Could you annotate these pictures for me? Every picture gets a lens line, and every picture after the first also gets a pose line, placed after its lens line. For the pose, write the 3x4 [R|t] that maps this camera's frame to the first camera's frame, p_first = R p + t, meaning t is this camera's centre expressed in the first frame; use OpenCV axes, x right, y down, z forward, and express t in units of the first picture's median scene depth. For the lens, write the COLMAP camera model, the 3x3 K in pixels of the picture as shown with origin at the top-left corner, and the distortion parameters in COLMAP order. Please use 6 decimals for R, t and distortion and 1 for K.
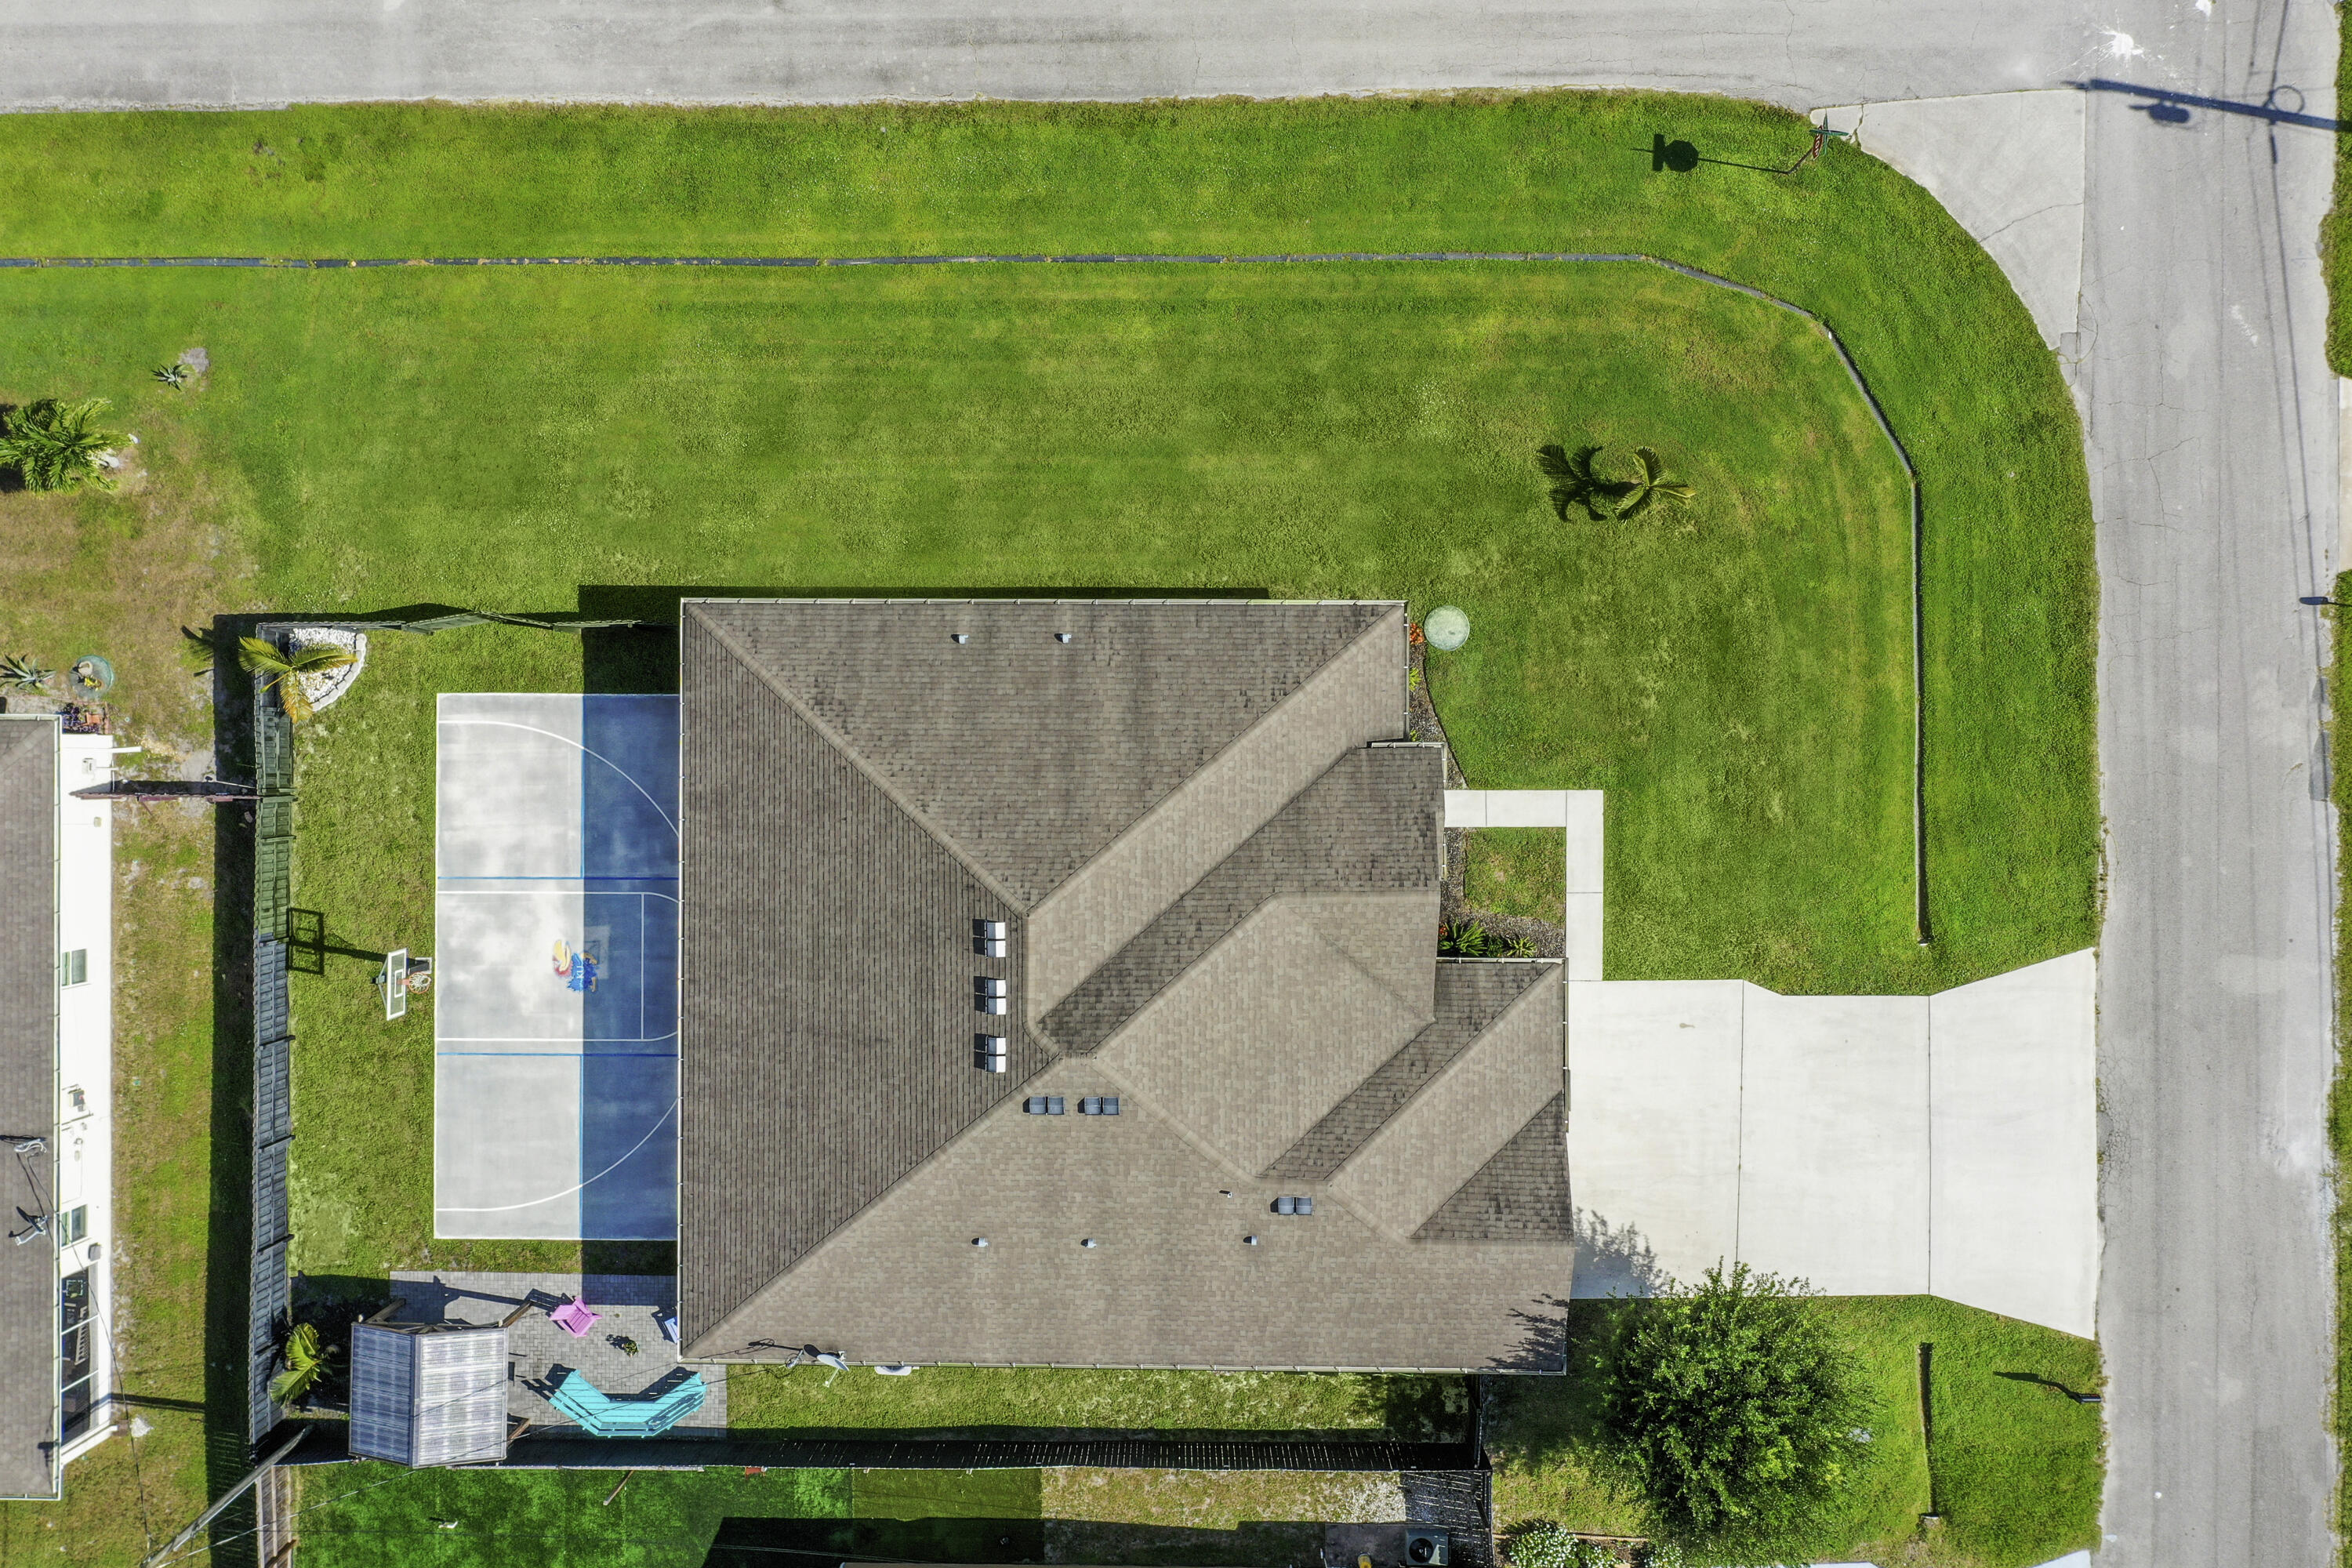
lens RADIAL K [[1982.9, 0, 1174.9], [0, 1982.9, 745.2], [0, 0, 1]] dist [0.005292, -0.003803]
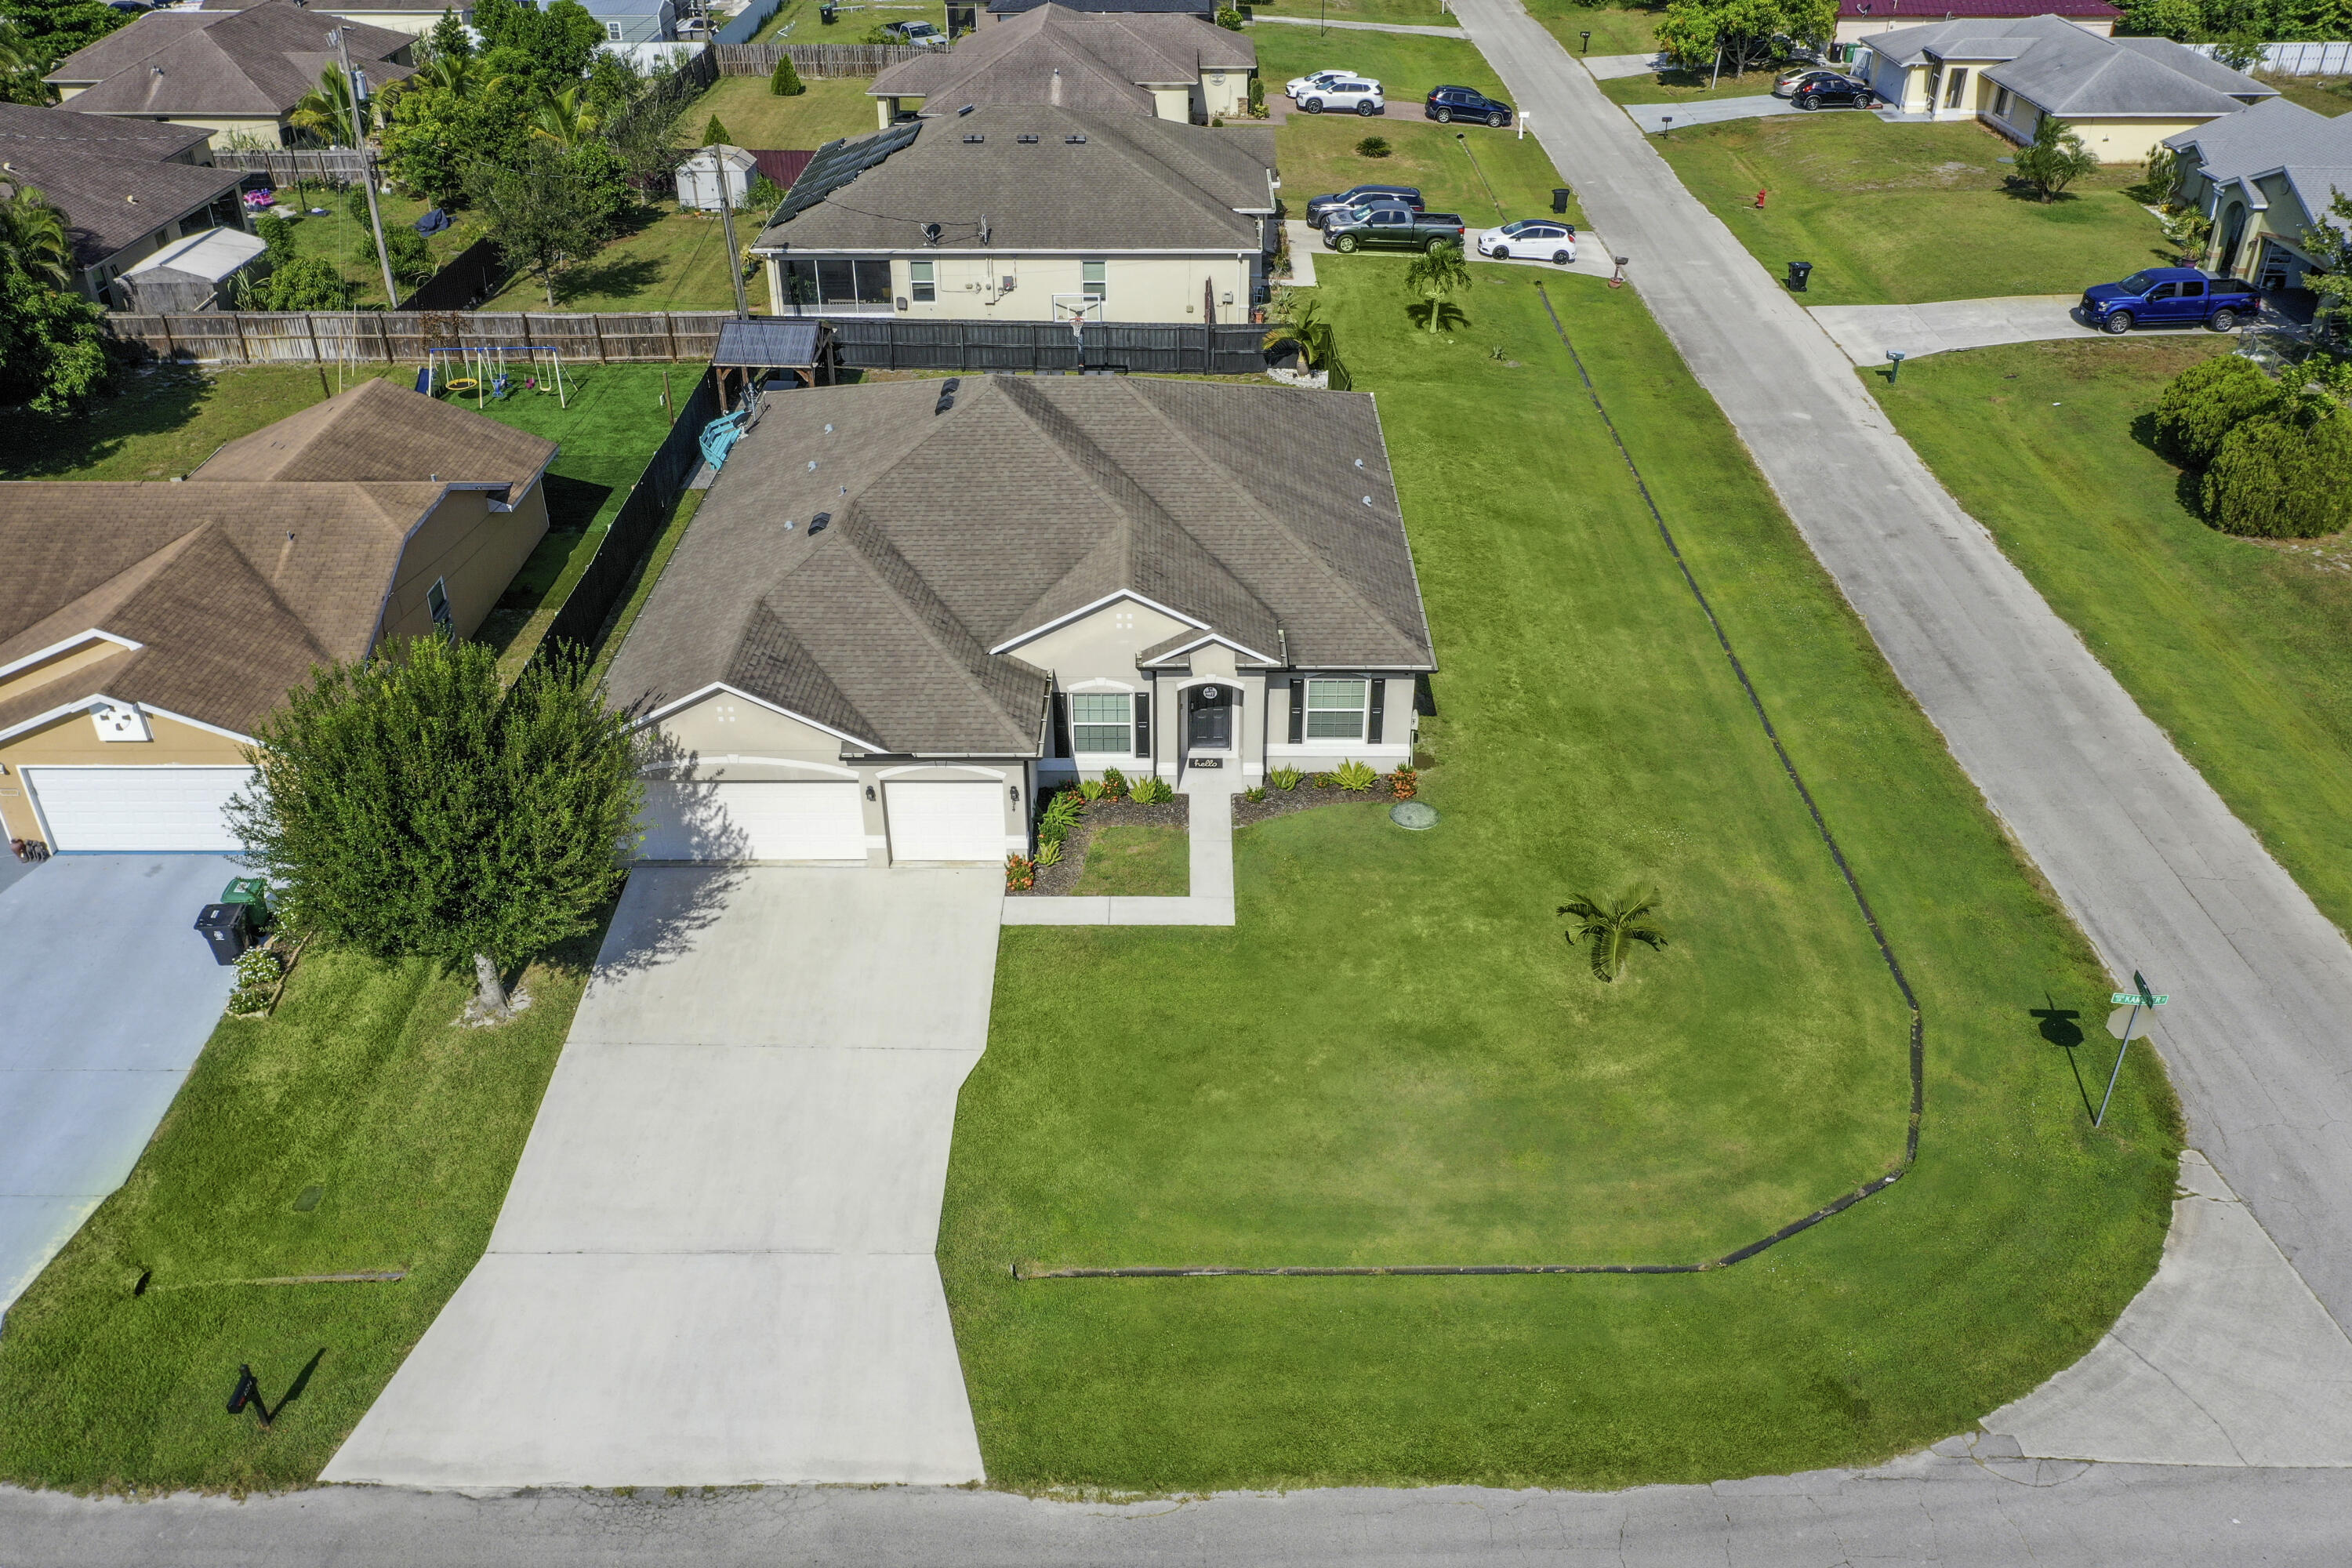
lens RADIAL K [[1859.9, 0, 1184.6], [0, 1859.9, 763.5], [0, 0, 1]] dist [0.006388, -0.010279]
pose [[0.000592, 0.545409, -0.838170, 0.807710], [-0.999998, 0.002026, 0.000613, 0.042252], [0.002033, 0.838167, 0.545409, 0.522455]]
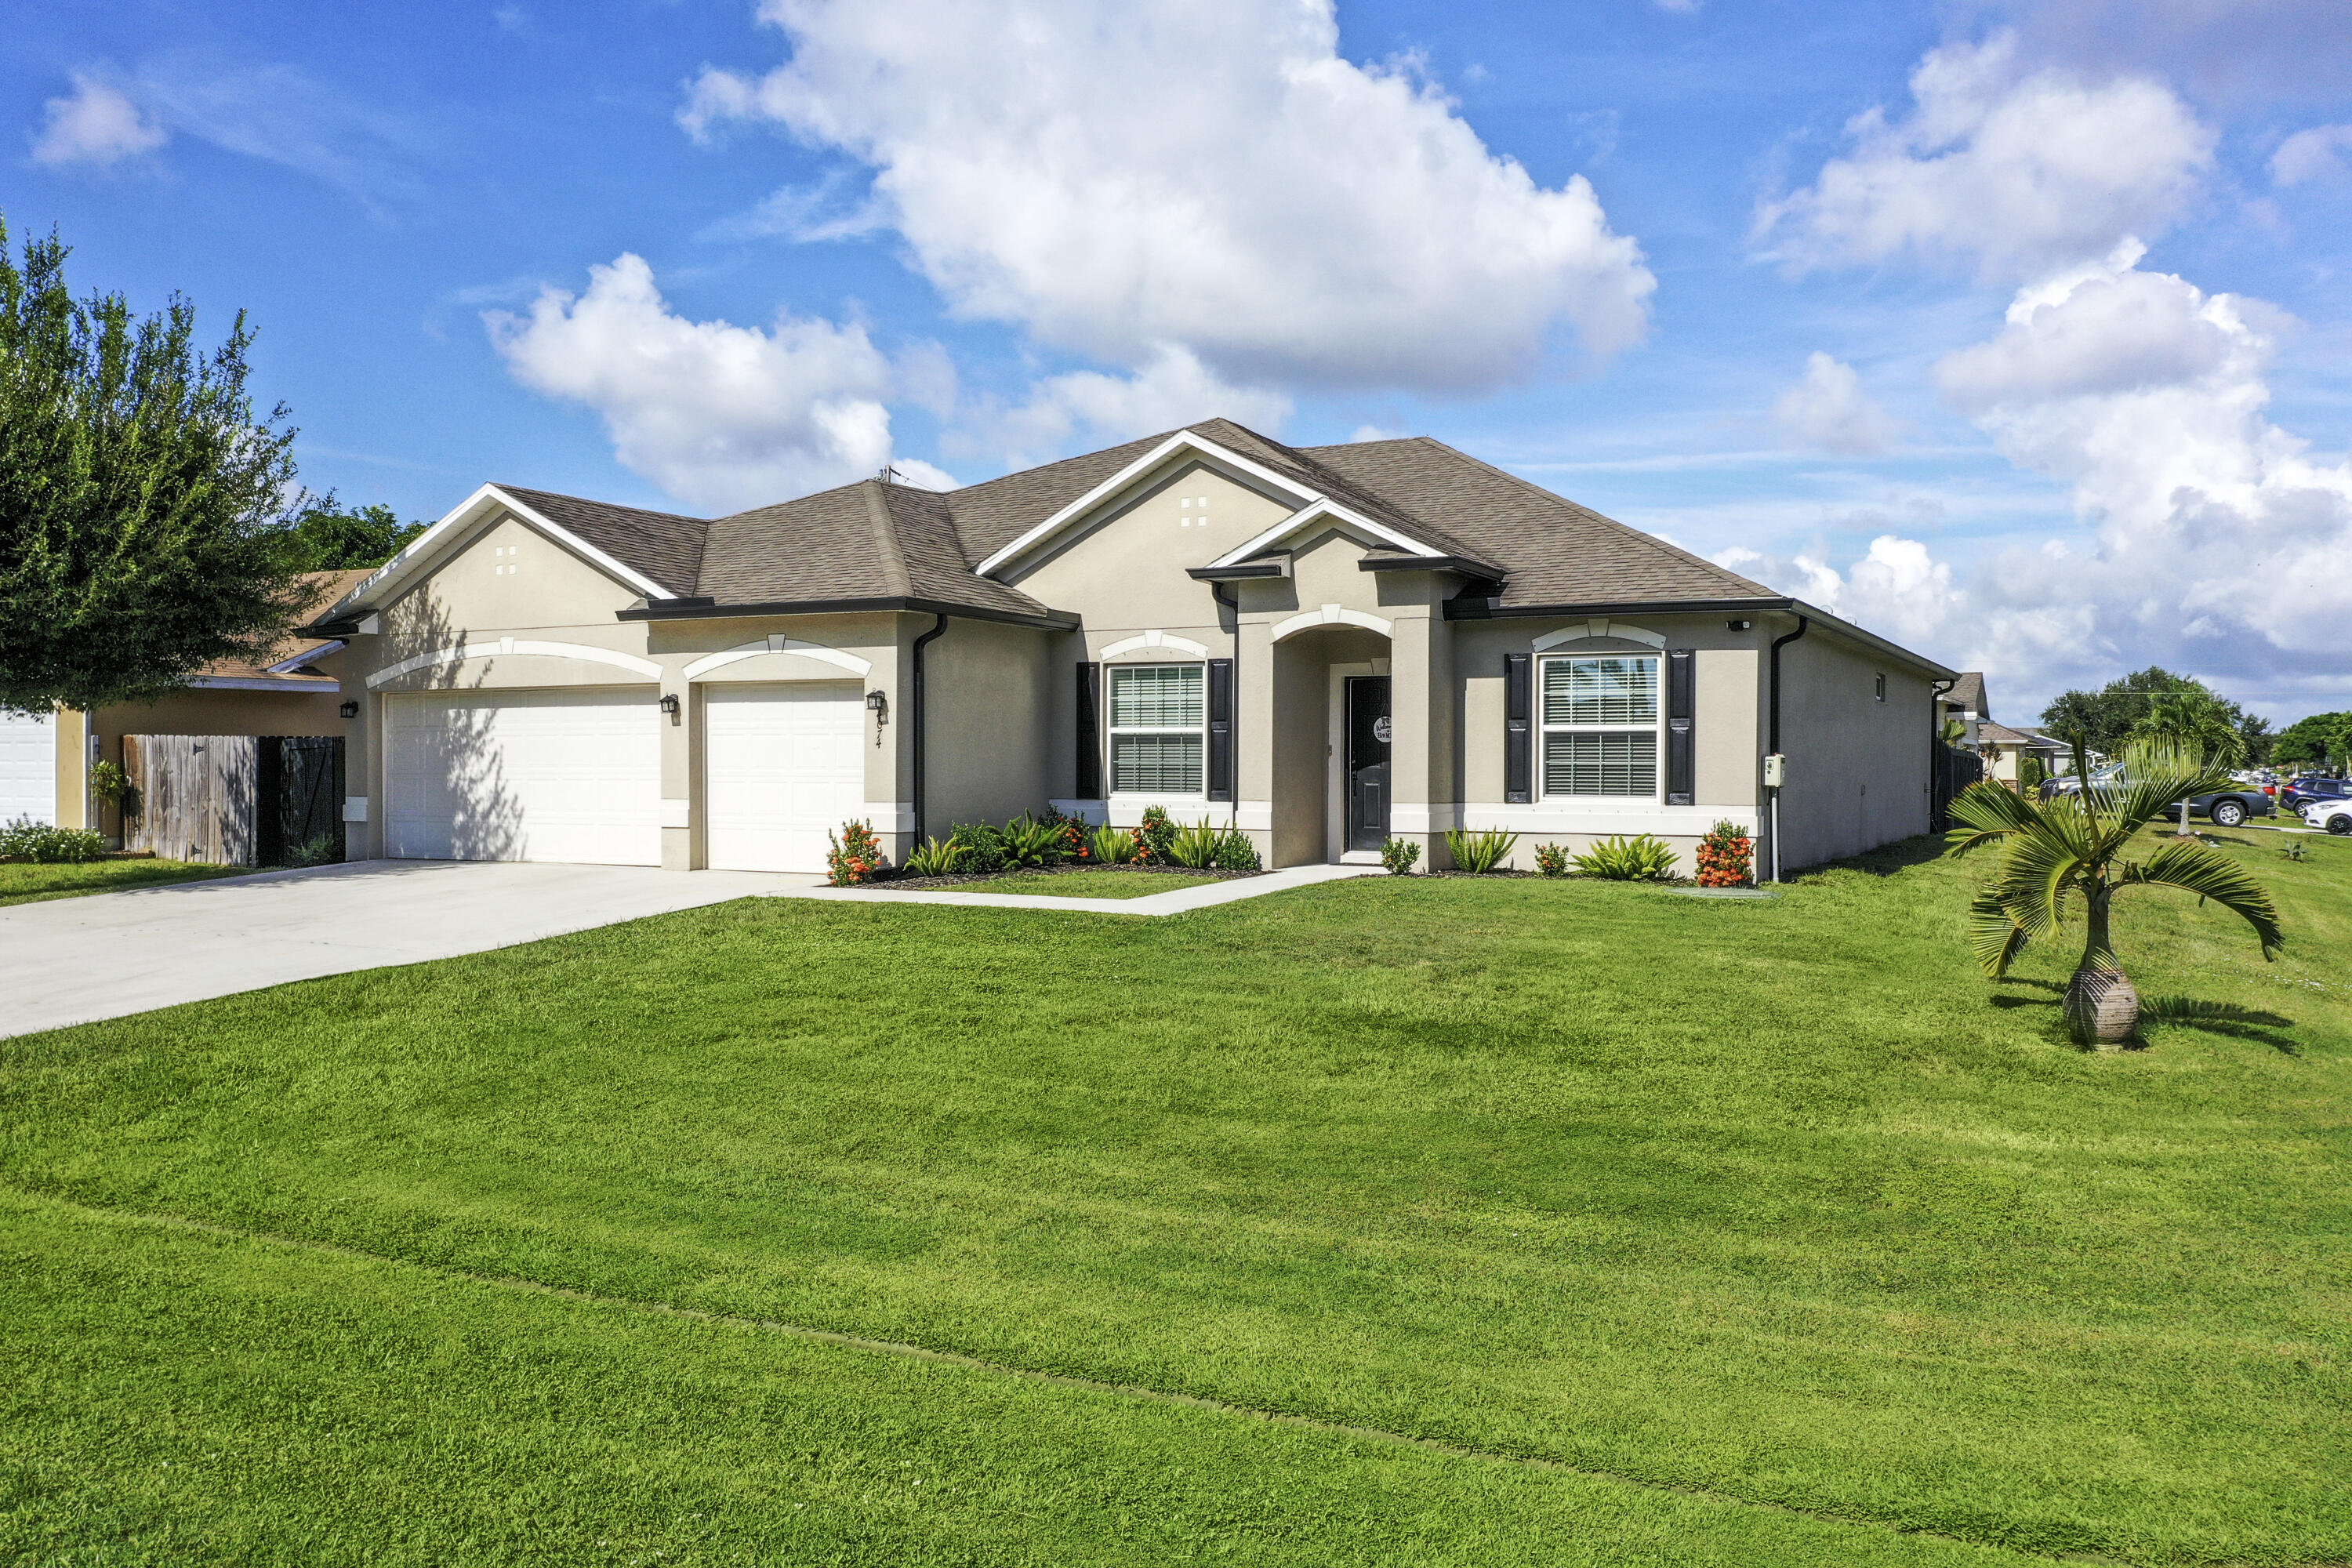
lens RADIAL K [[1859.9, 0, 1184.6], [0, 1859.9, 763.5], [0, 0, 1]] dist [0.006388, -0.010279]
pose [[-0.460709, 0.027187, -0.887135, 0.502958], [-0.887485, -0.001850, 0.460834, -0.132375], [0.010888, 0.999629, 0.024981, 0.951951]]
